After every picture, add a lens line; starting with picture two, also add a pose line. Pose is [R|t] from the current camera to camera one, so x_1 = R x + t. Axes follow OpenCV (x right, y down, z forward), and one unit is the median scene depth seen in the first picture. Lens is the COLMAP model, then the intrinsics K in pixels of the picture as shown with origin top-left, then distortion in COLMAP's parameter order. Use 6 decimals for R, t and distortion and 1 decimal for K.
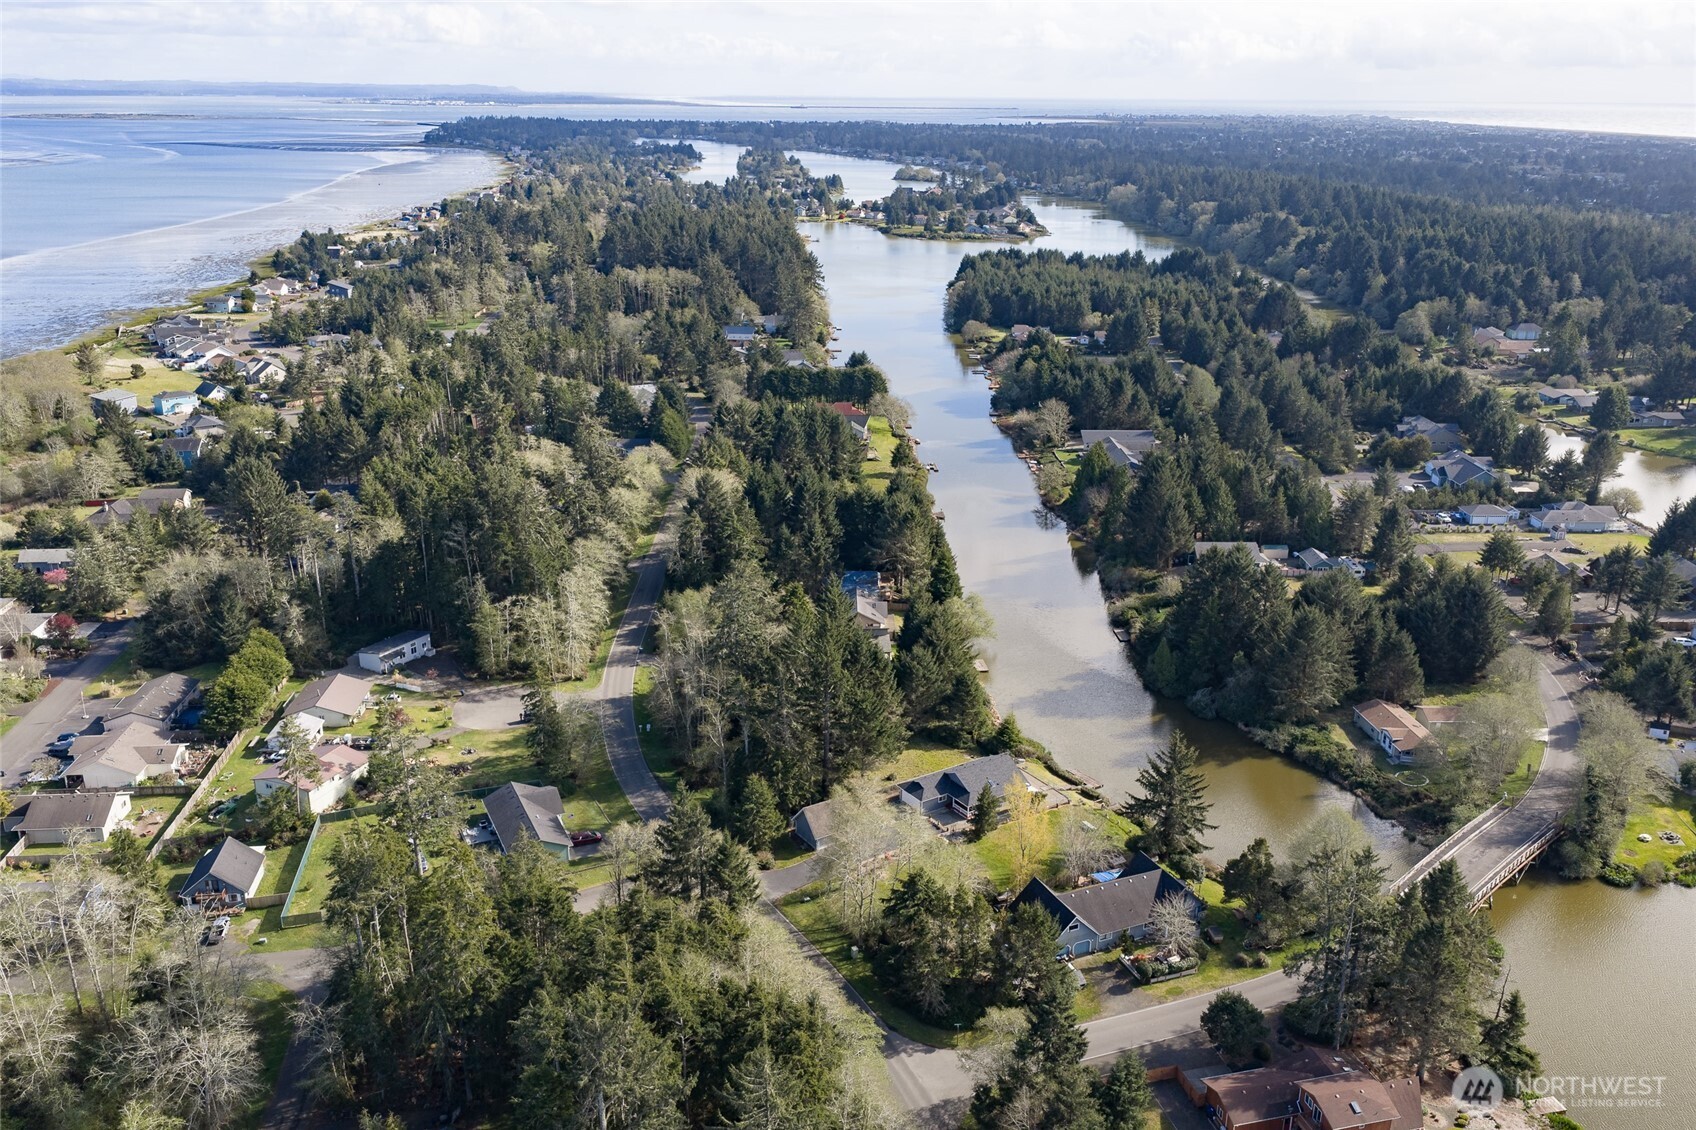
lens RADIAL K [[1417.6, 0, 848.1], [0, 1417.6, 568.6], [0, 0, 1]] dist [0.014695, -0.028750]
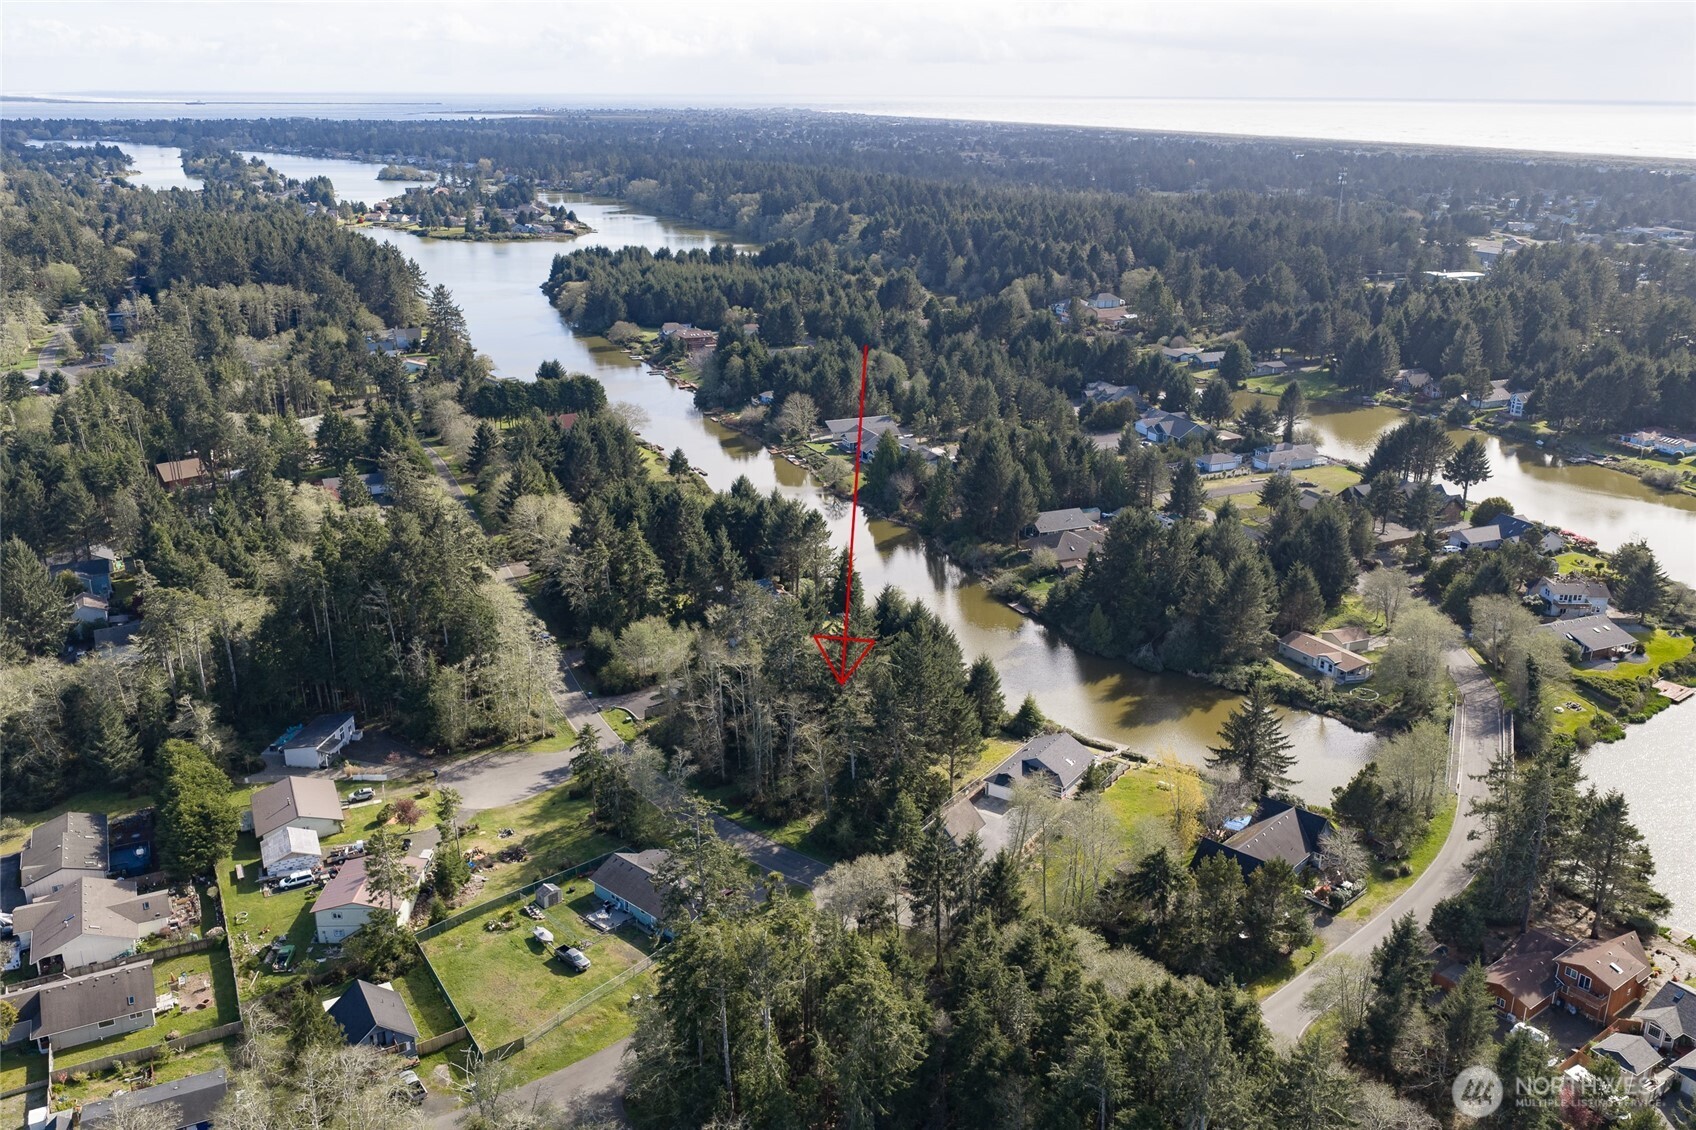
lens RADIAL K [[1417.6, 0, 845.1], [0, 1417.6, 564.7], [0, 0, 1]] dist [0.014695, -0.028750]
pose [[0.921624, -0.125416, 0.367259, -0.143797], [0.124945, 0.991845, 0.025161, -0.012990], [-0.367420, 0.022699, 0.929778, 0.034294]]
